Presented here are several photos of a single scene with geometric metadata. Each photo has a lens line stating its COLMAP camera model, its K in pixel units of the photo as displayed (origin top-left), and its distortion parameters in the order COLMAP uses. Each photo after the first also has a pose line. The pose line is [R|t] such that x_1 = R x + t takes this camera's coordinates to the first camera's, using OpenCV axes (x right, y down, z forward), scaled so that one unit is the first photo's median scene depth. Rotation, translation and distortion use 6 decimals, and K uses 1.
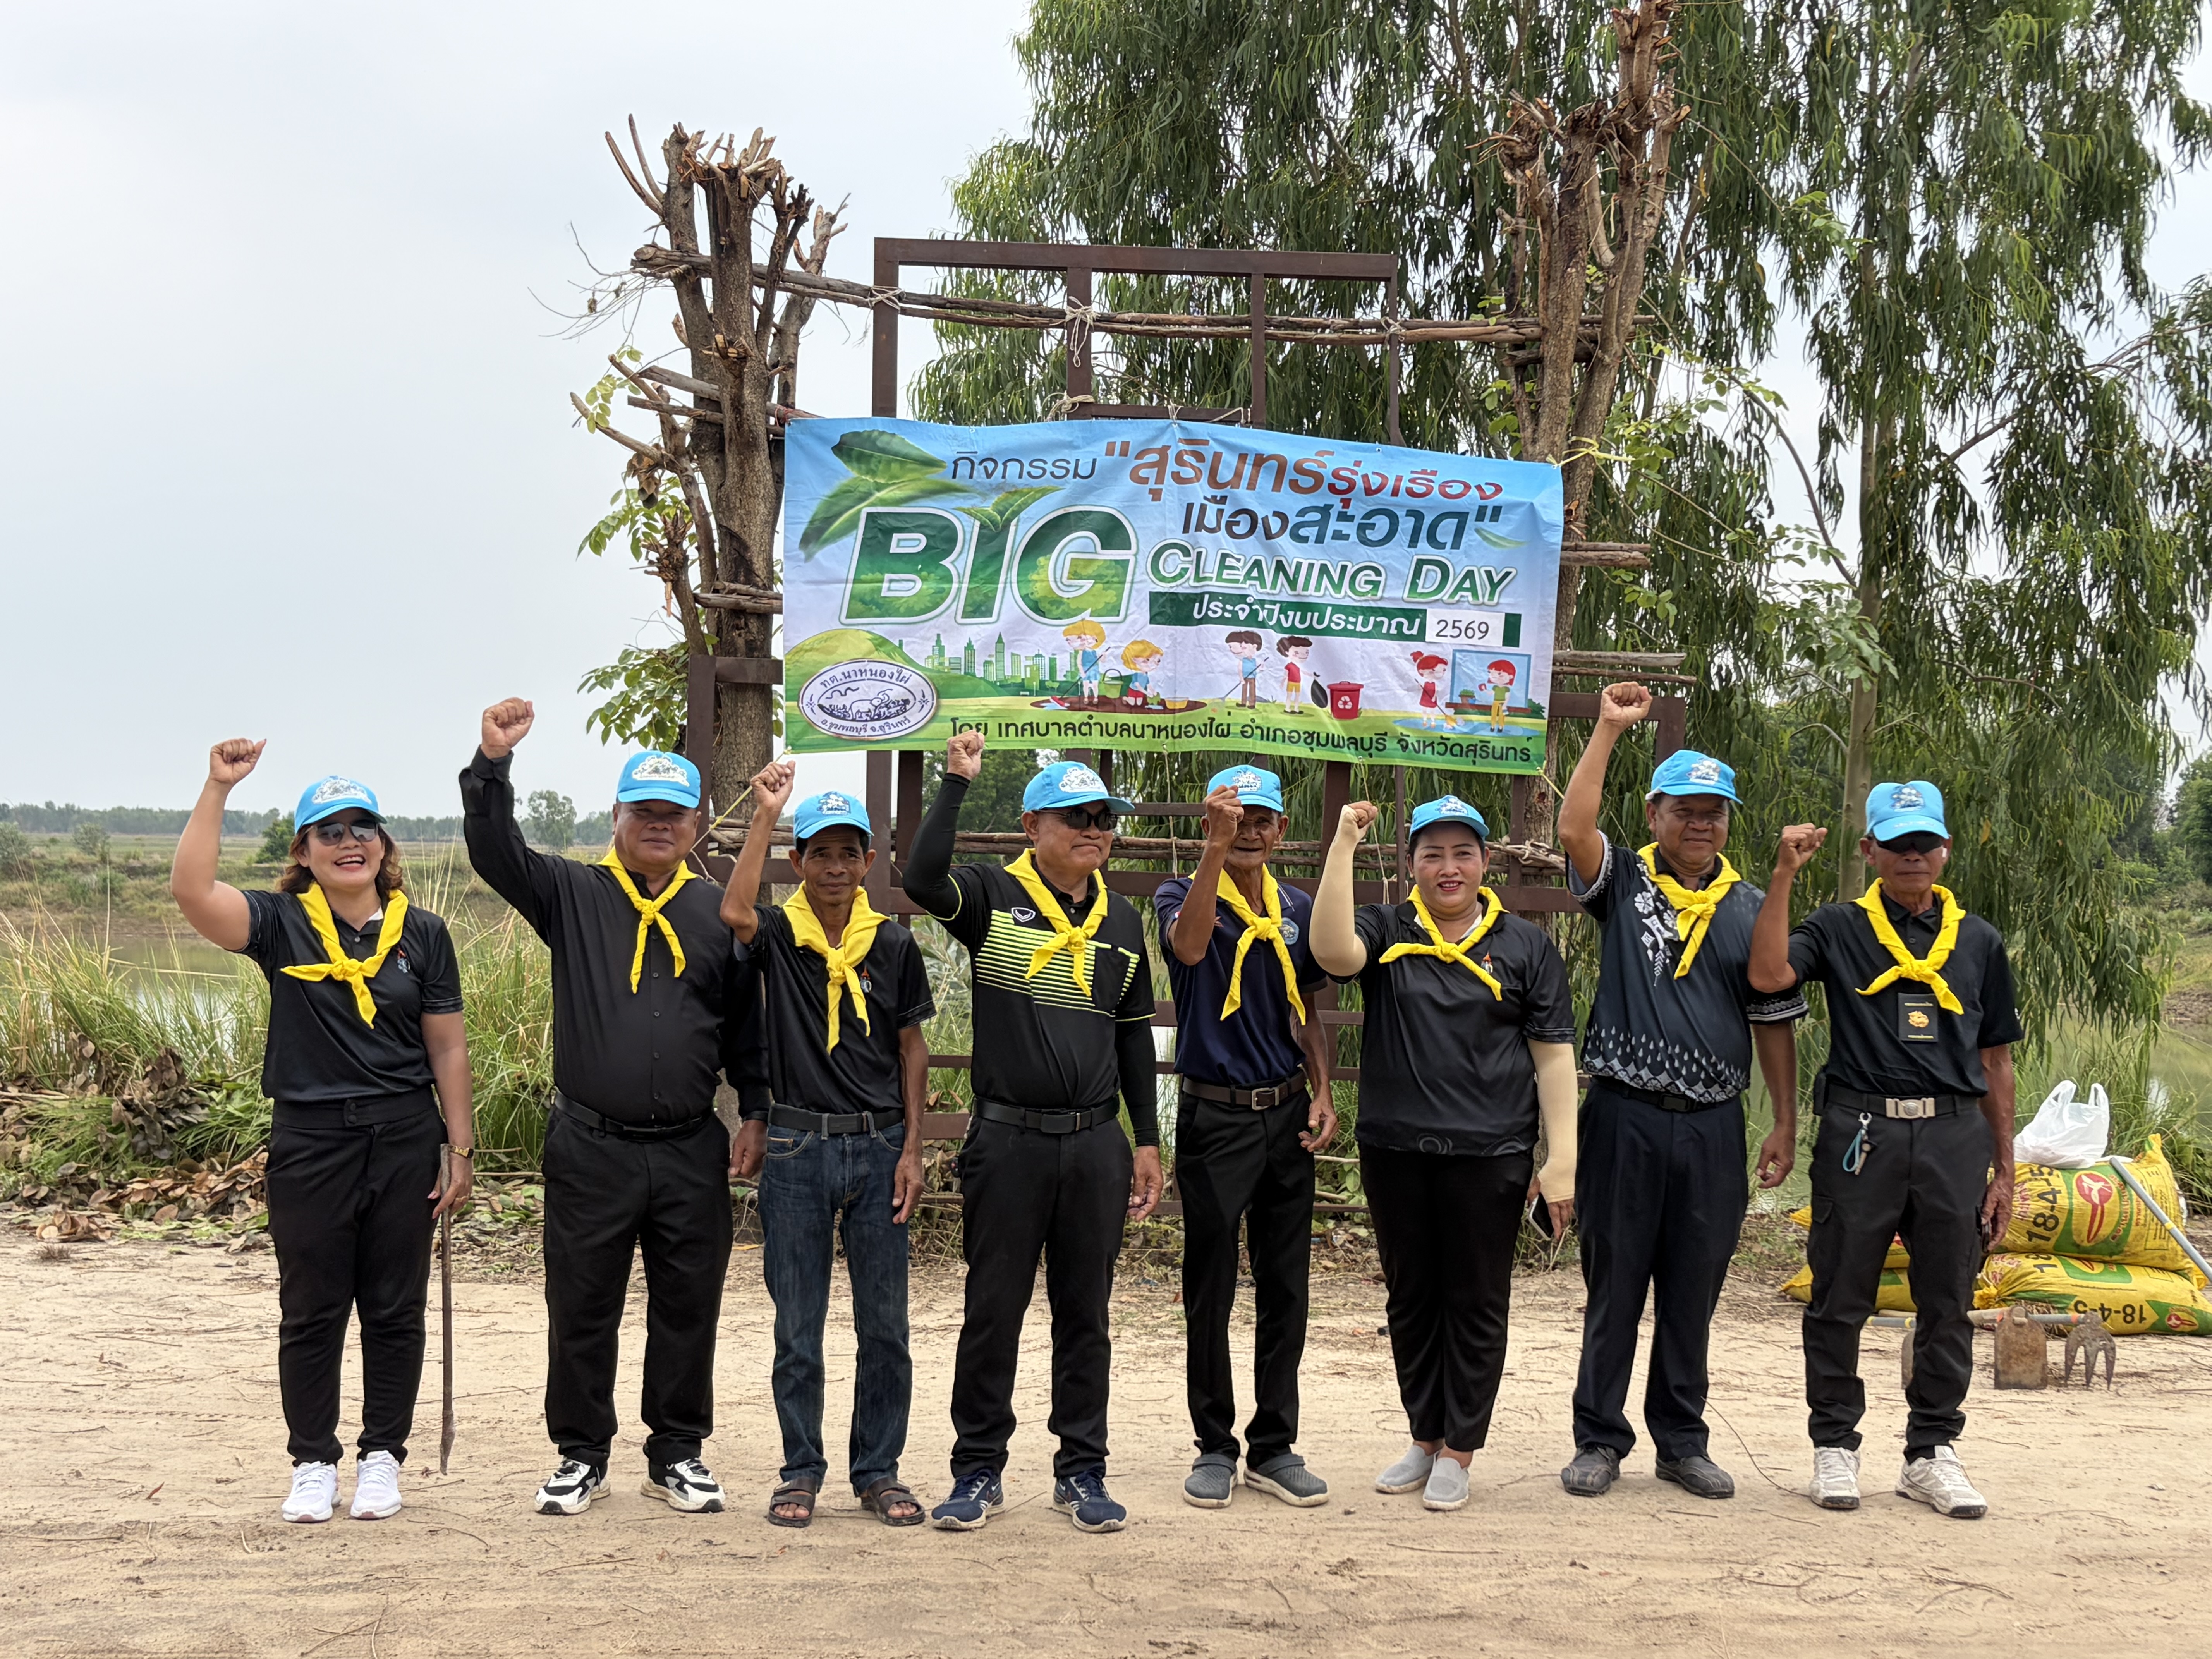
lens RADIAL K [[2637.9, 0, 1175.8], [0, 2637.9, 860.6], [0, 0, 1]] dist [0.124091, 0.000000]
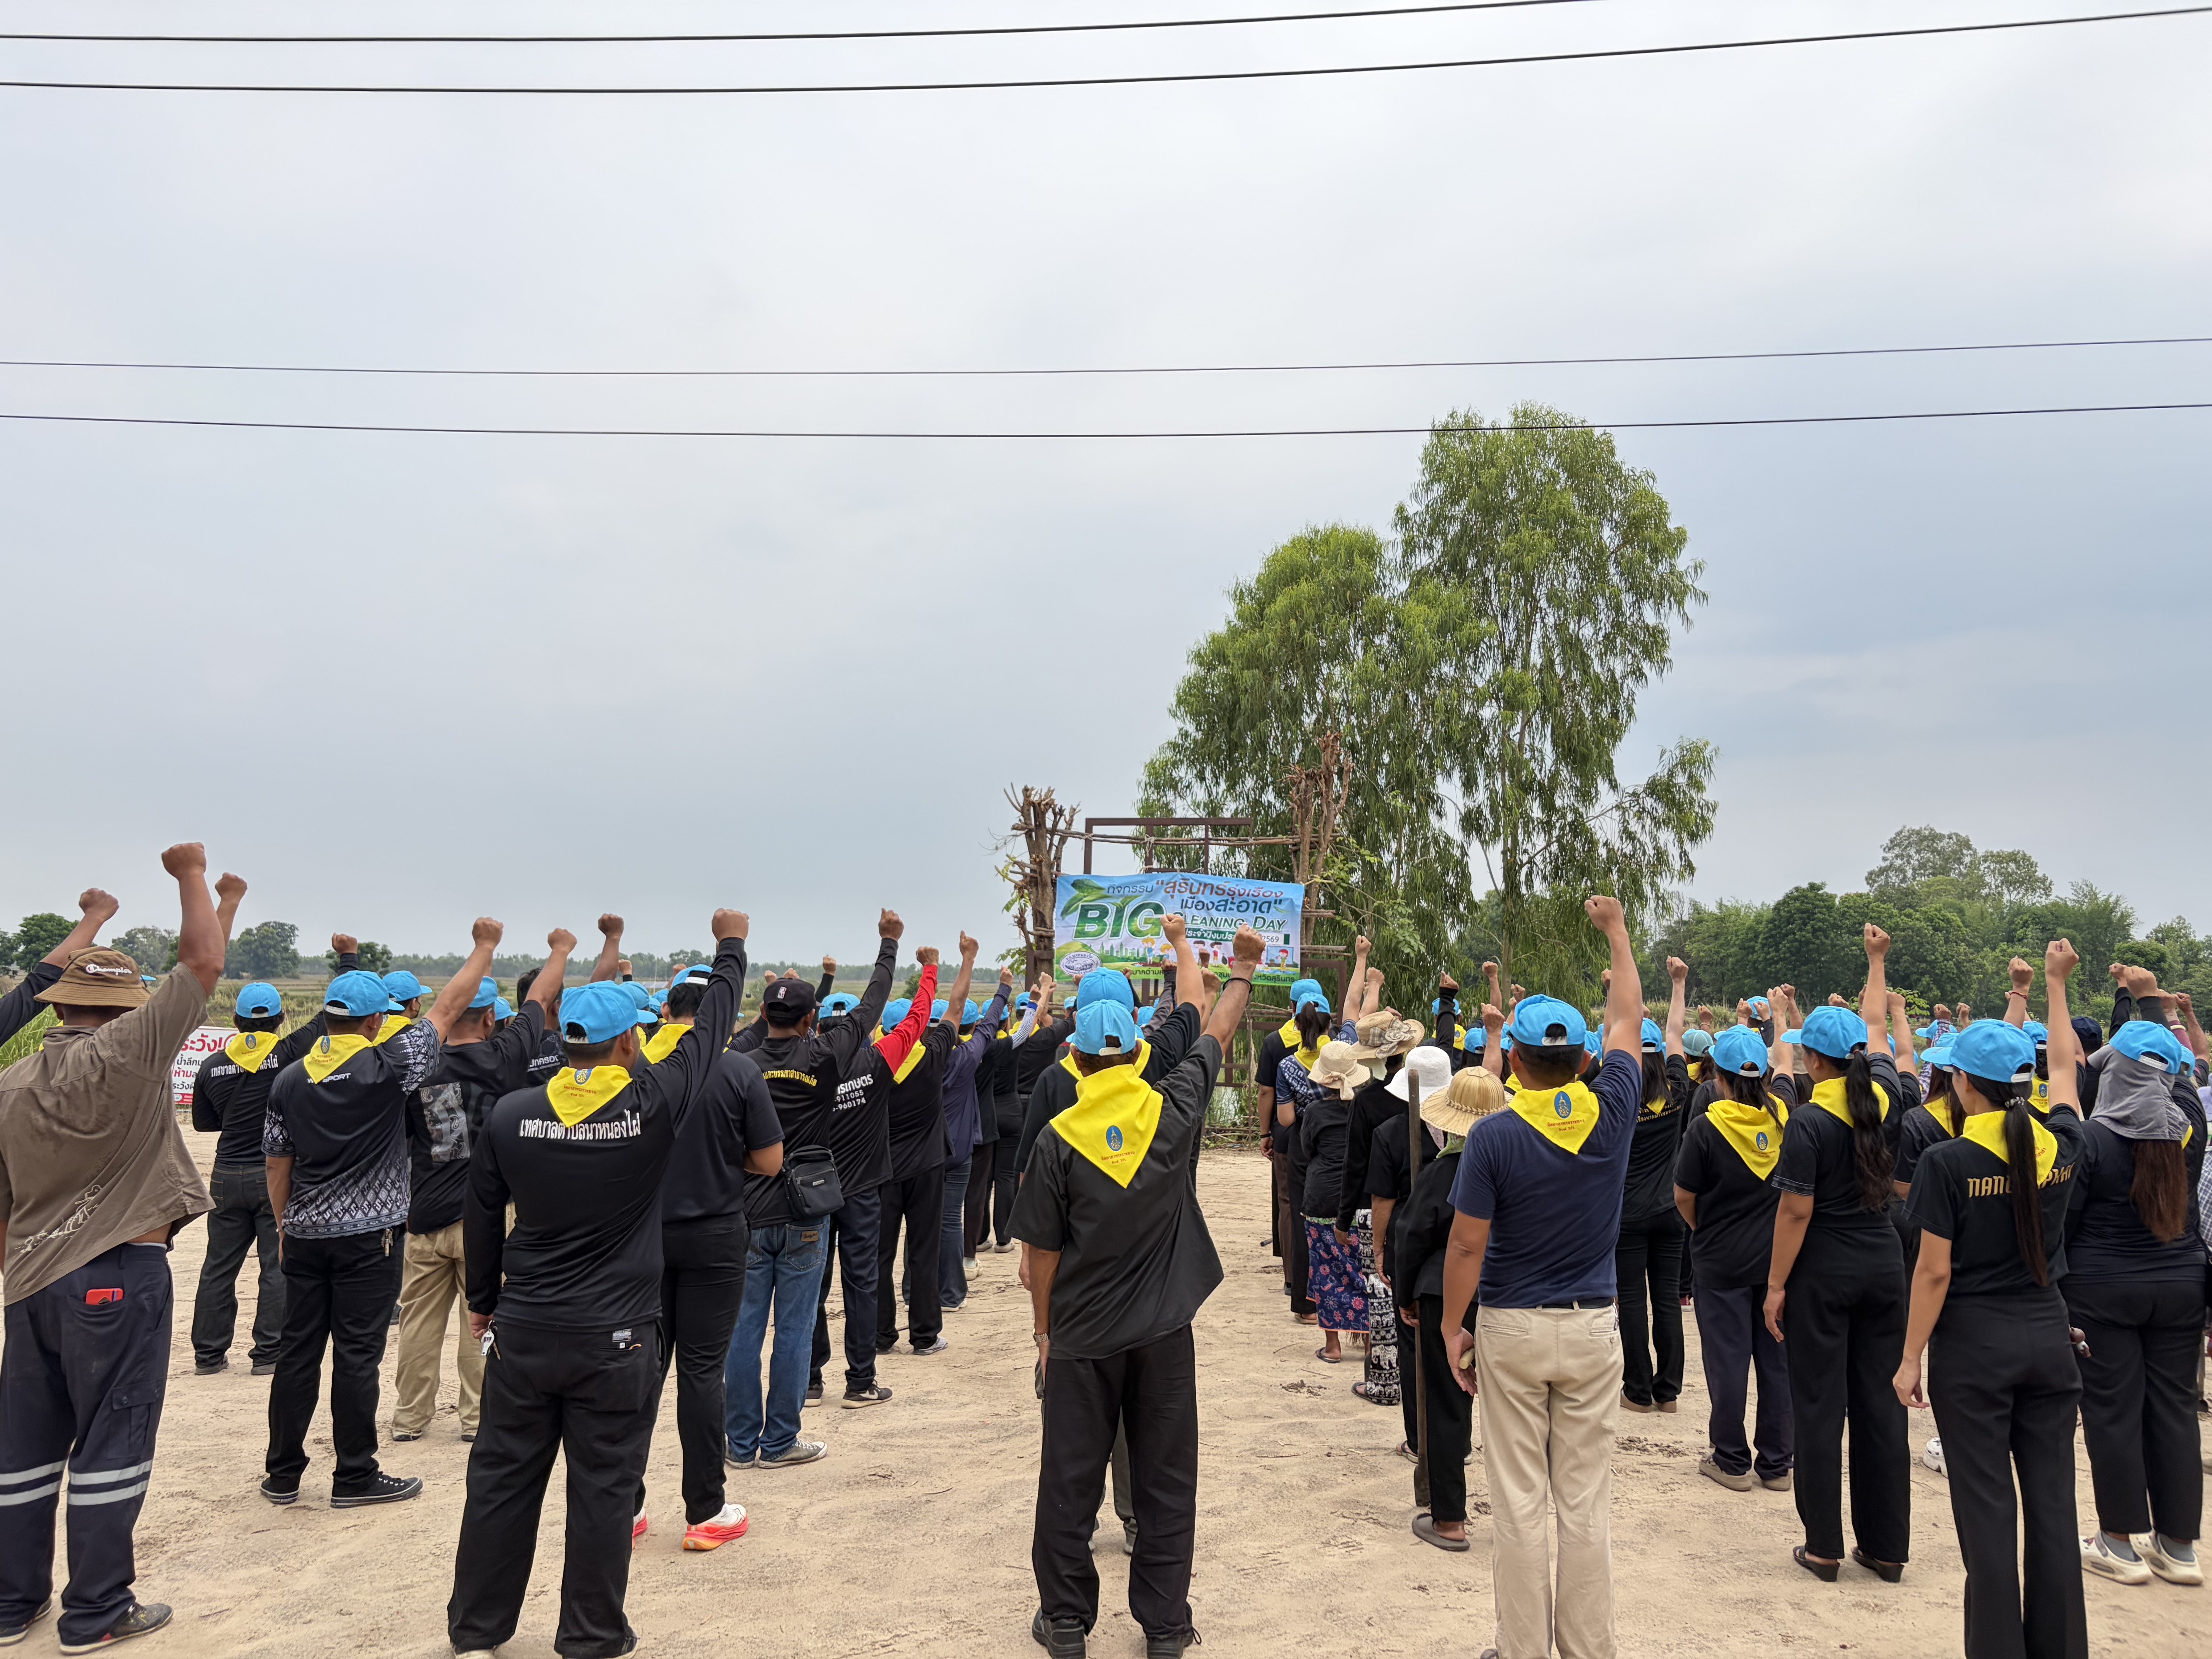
lens RADIAL K [[1785.7, 0, 1115.5], [0, 1785.7, 851.2], [0, 0, 1]] dist [0.071297, -0.056971]
pose [[0.973781, -0.018785, -0.226710, 0.406965], [0.001095, 0.996960, -0.077907, -0.027967], [0.227484, 0.075617, 0.970841, -1.066580]]
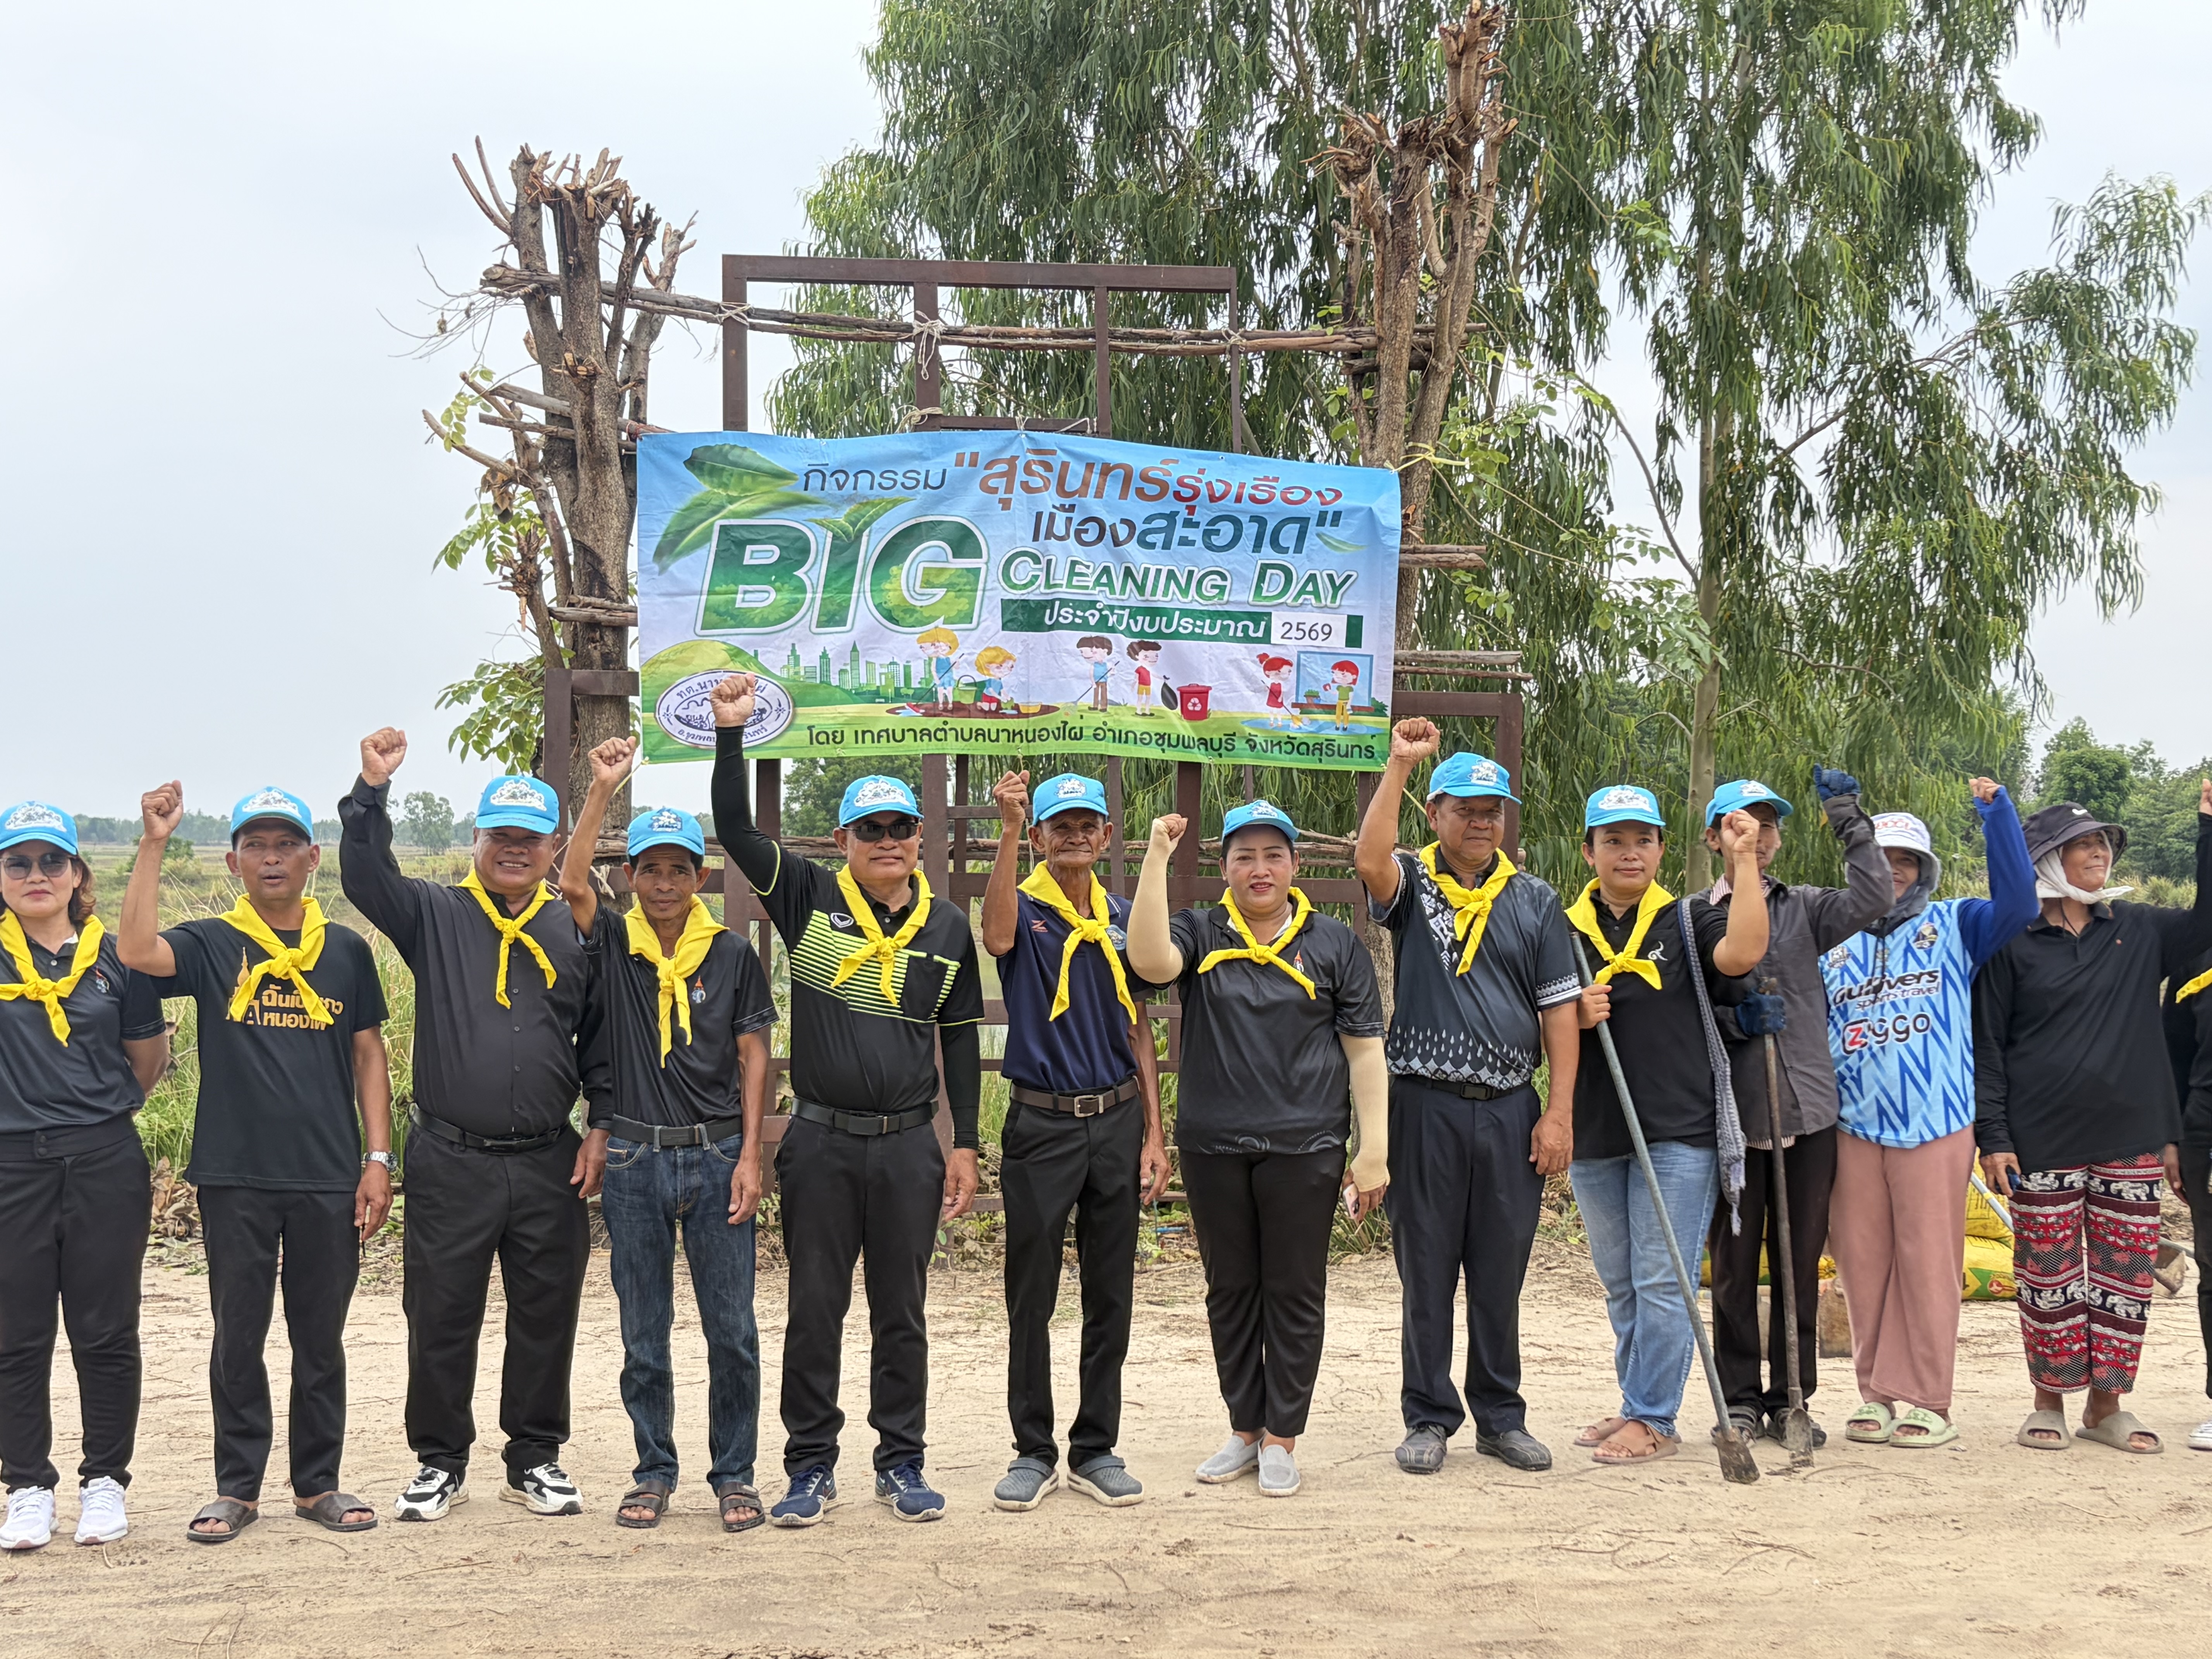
lens RADIAL K [[2637.9, 0, 1155.9], [0, 2637.9, 844.0], [0, 0, 1]] dist [0.124091, 0.000000]
pose [[0.999192, -0.018975, 0.035423, 0.012011], [0.019012, 0.999819, -0.000698, -0.005263], [-0.035403, 0.001371, 0.999372, -0.022605]]
